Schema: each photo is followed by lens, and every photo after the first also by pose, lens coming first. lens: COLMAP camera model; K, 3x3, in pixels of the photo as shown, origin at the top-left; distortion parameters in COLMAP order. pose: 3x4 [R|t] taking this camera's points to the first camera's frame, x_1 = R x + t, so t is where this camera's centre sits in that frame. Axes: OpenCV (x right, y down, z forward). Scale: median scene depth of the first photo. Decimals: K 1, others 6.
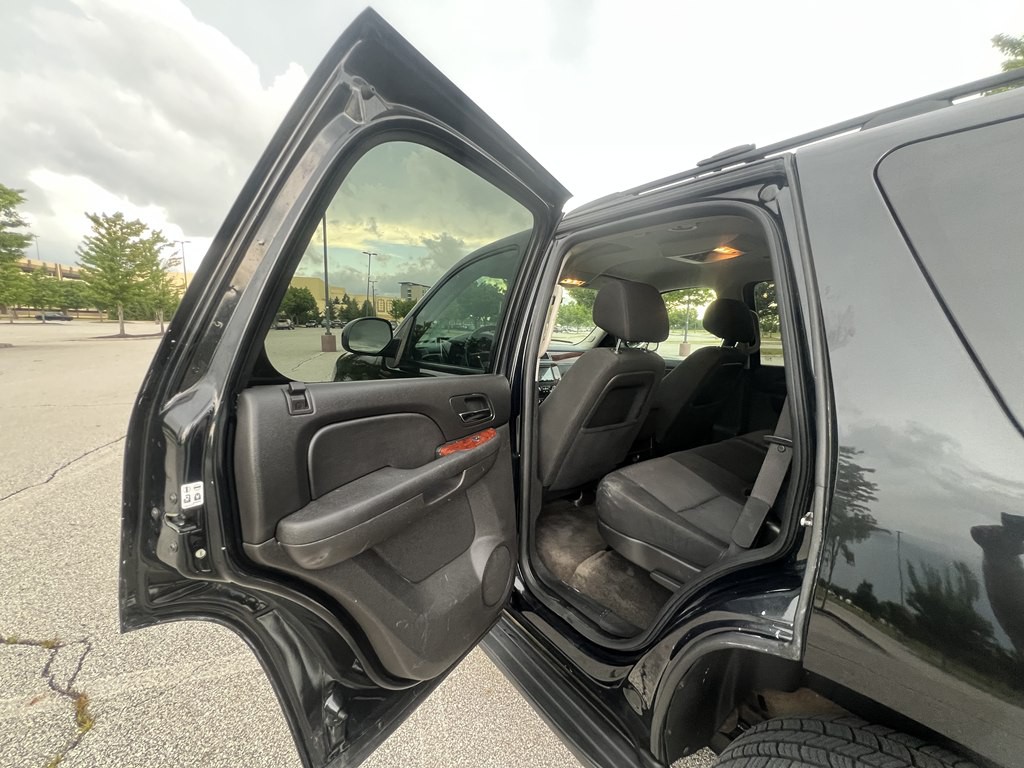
lens RADIAL K [[403.9, 0, 507.1], [0, 403.9, 382.4], [0, 0, 1]] dist [0.002030, 0.000199]
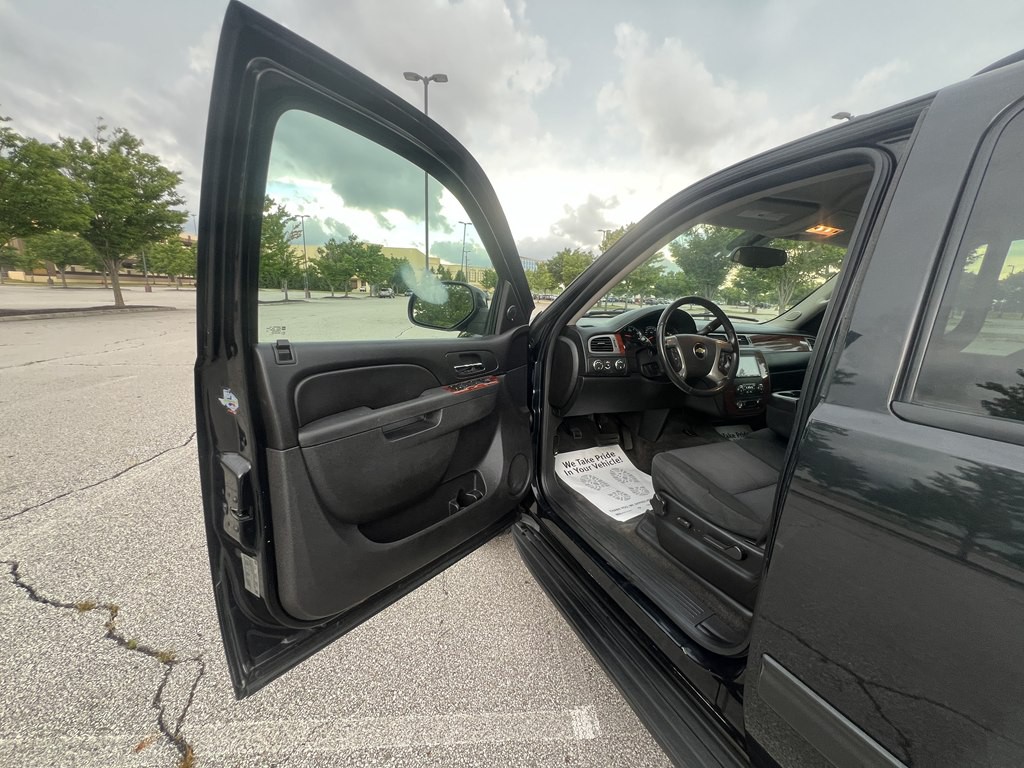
lens RADIAL K [[406.0, 0, 512.0], [0, 406.0, 384.0], [0, 0, 1]] dist [0.000236, 0.000531]
pose [[0.979049, 0.055056, -0.196042, -0.199594], [-0.040679, 0.996230, 0.076622, -0.031978], [0.199522, -0.067042, 0.977597, 0.259122]]
